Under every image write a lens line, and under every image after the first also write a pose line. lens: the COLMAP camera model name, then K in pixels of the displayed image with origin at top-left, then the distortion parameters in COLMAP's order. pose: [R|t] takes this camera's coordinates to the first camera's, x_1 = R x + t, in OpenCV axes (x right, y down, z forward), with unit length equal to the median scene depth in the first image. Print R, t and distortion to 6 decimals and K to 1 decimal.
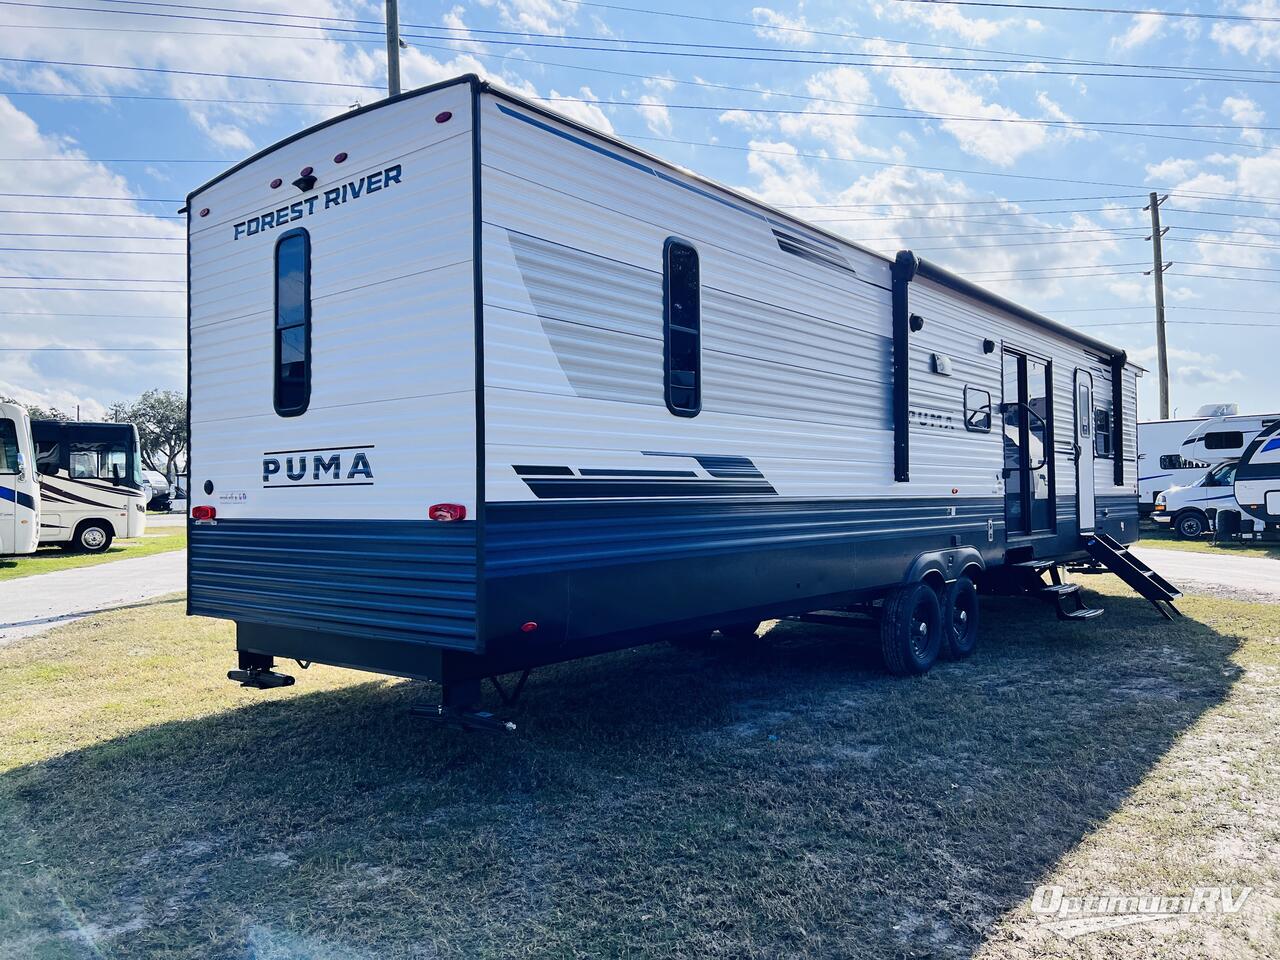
lens RADIAL K [[977.2, 0, 640.7], [0, 977.2, 479.1], [0, 0, 1]] dist [0.007647, 0.000006]
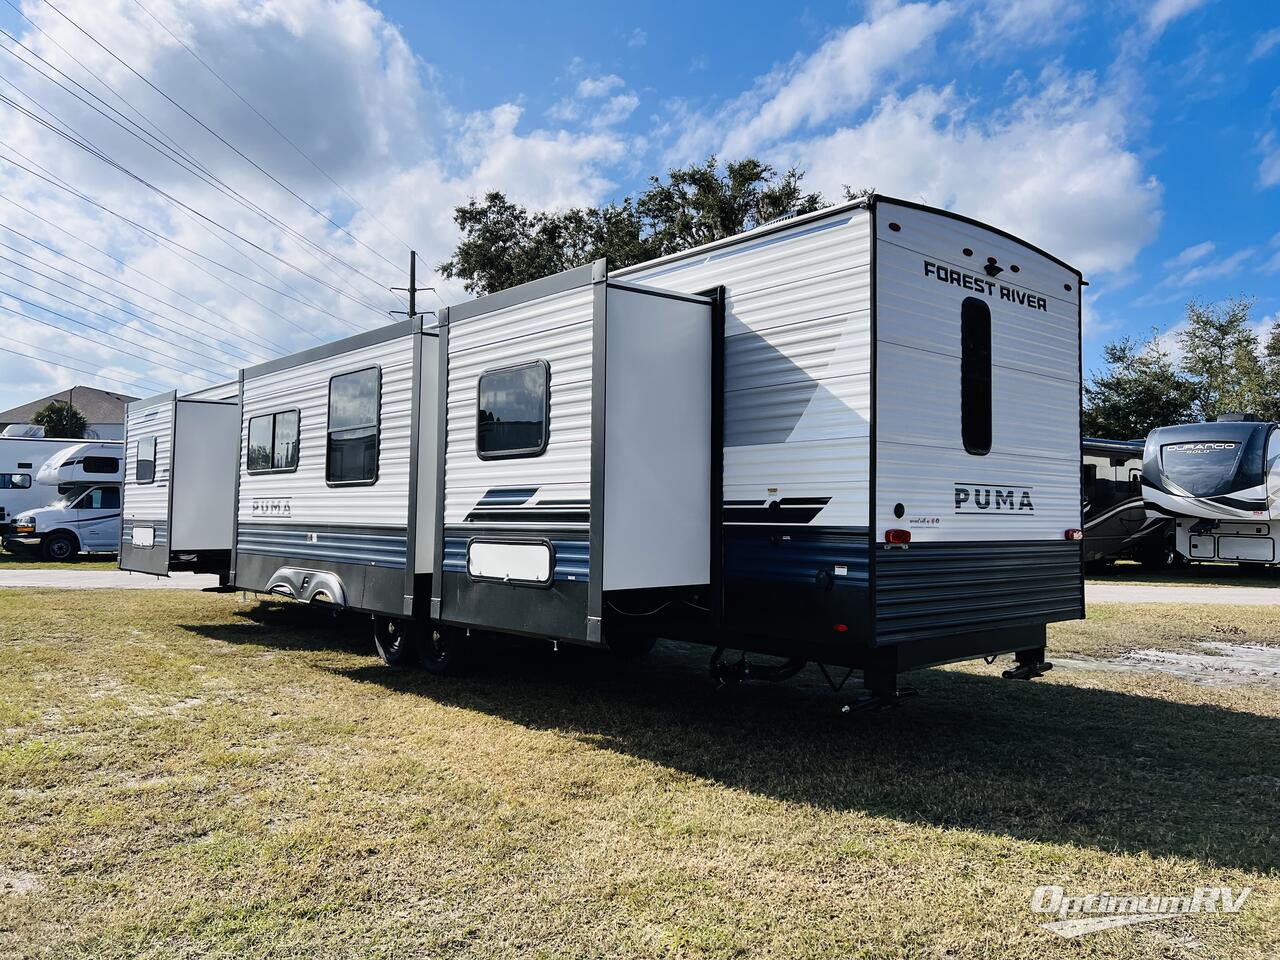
lens RADIAL K [[977.2, 0, 640.4], [0, 977.2, 476.5], [0, 0, 1]] dist [0.007647, 0.000006]
pose [[0.158813, 0.054270, 0.985816, -1.560685], [-0.030788, 0.998275, -0.049996, 0.033897], [-0.986829, -0.022411, 0.160210, 1.188089]]
